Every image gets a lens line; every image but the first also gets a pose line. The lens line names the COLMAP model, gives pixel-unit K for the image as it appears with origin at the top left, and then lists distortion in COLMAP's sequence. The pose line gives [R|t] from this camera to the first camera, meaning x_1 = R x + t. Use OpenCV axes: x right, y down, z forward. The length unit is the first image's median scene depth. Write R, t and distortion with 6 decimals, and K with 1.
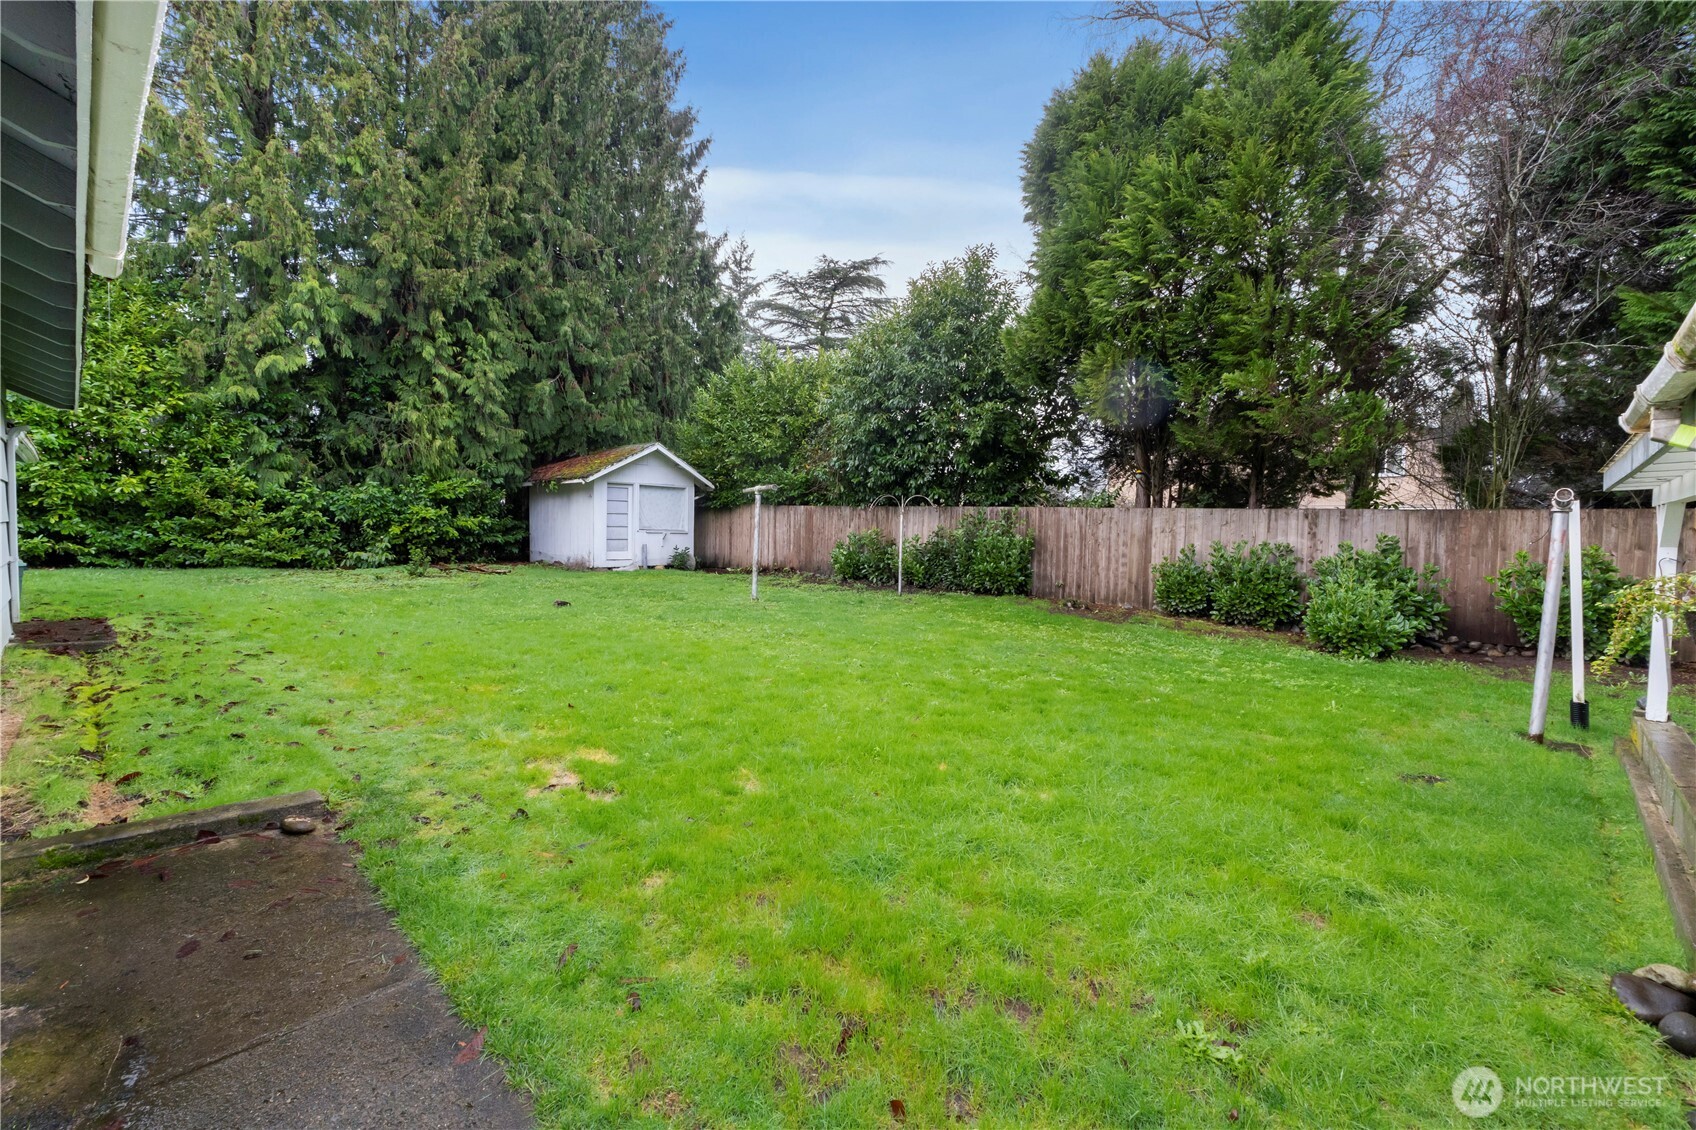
lens RADIAL K [[736.1, 0, 848.0], [0, 736.1, 565.0], [0, 0, 1]] dist [-0.022707, 0.000098]
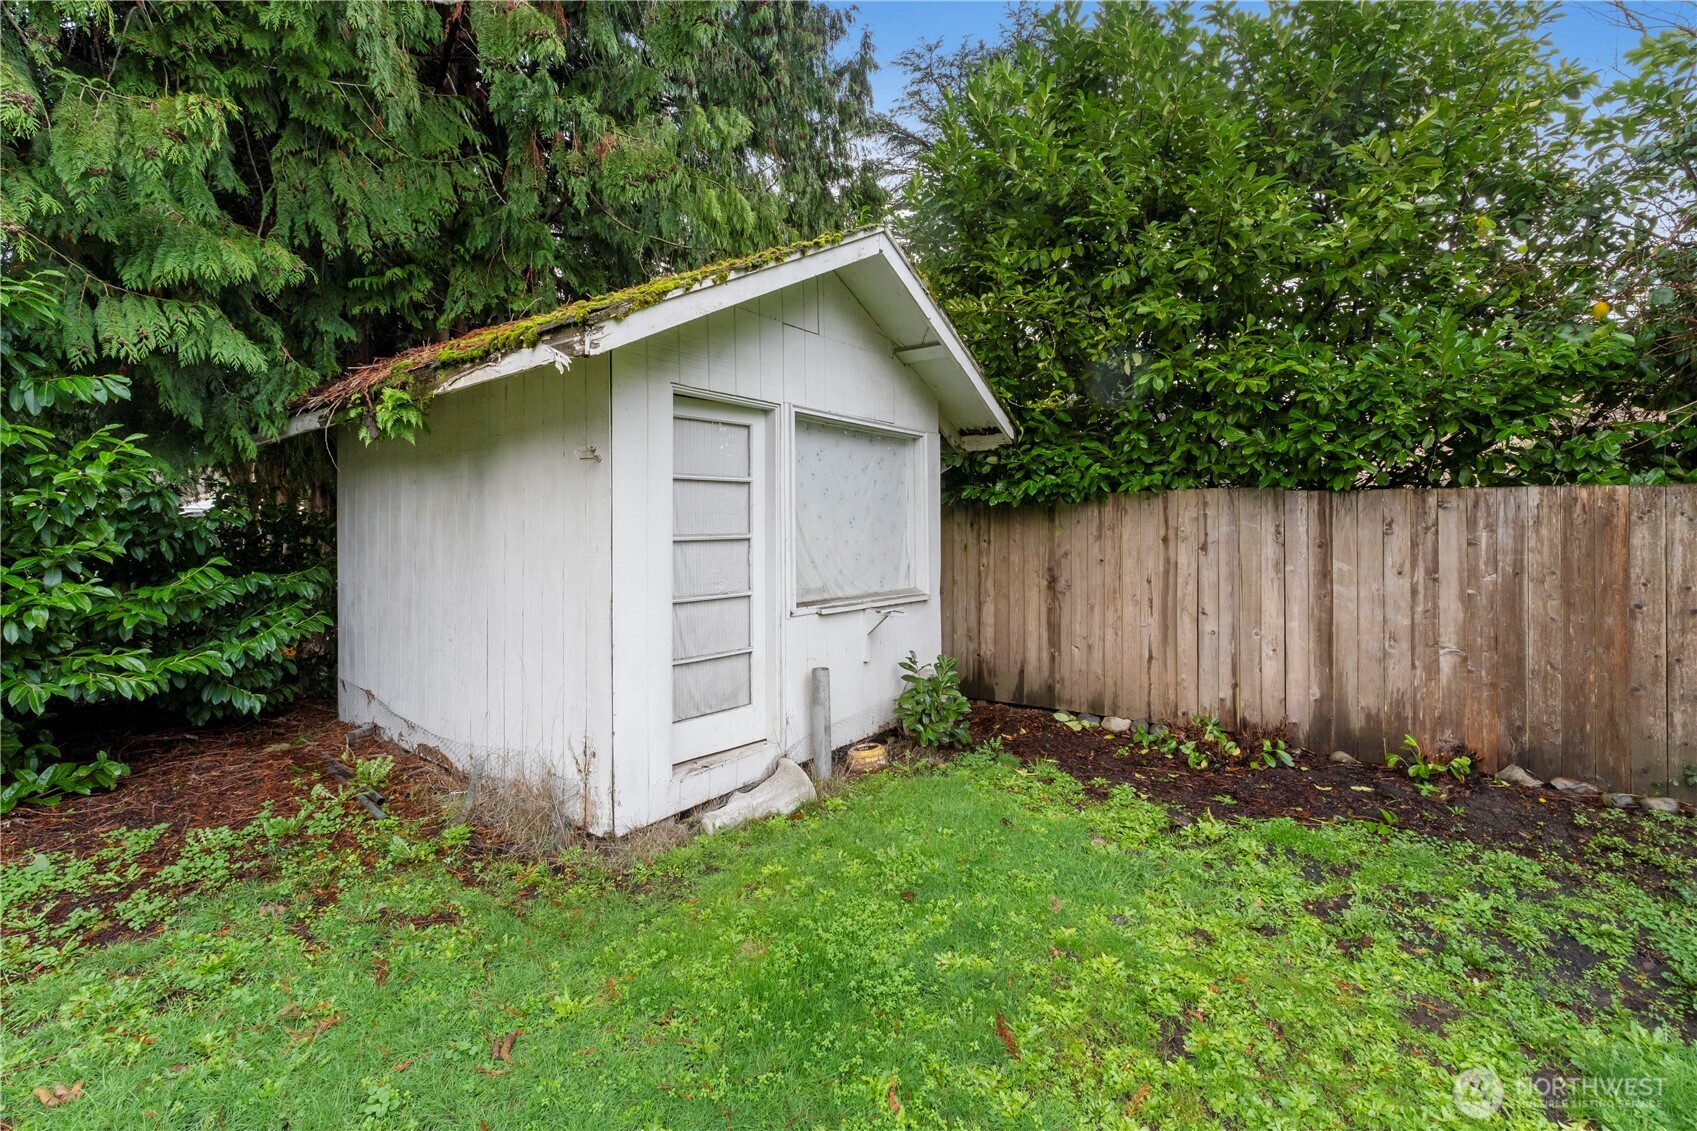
lens RADIAL K [[741.8, 0, 847.1], [0, 741.8, 534.0], [0, 0, 1]] dist [-0.003511, -0.000894]
pose [[0.997700, -0.023843, 0.063449, -0.371448], [0.026546, 0.998760, -0.042110, -0.079434], [-0.062367, 0.043698, 0.997096, 1.003863]]
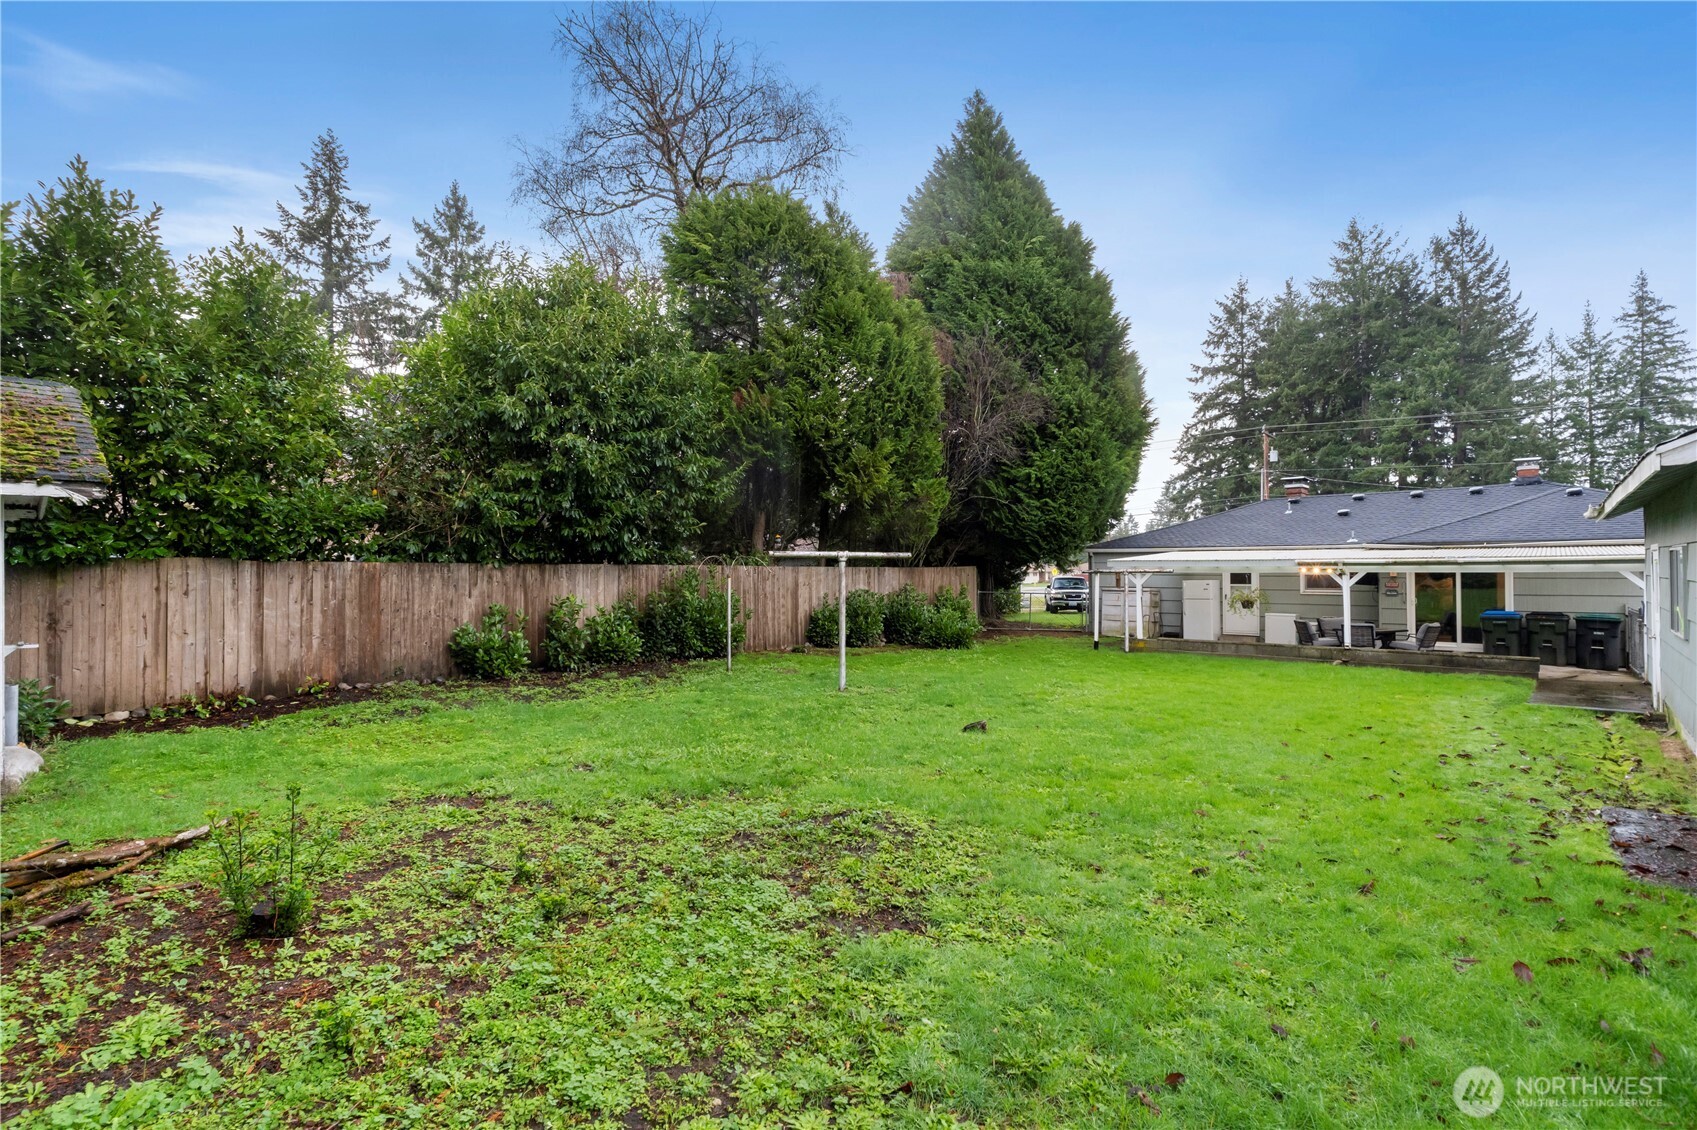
lens RADIAL K [[819.7, 0, 848.5], [0, 819.7, 565.0], [0, 0, 1]] dist [-0.001763, -0.000972]
pose [[-0.040481, -0.019548, 0.998989, -0.863665], [0.053853, 0.998313, 0.021717, -0.091973], [-0.997728, 0.054678, -0.039360, 0.842945]]
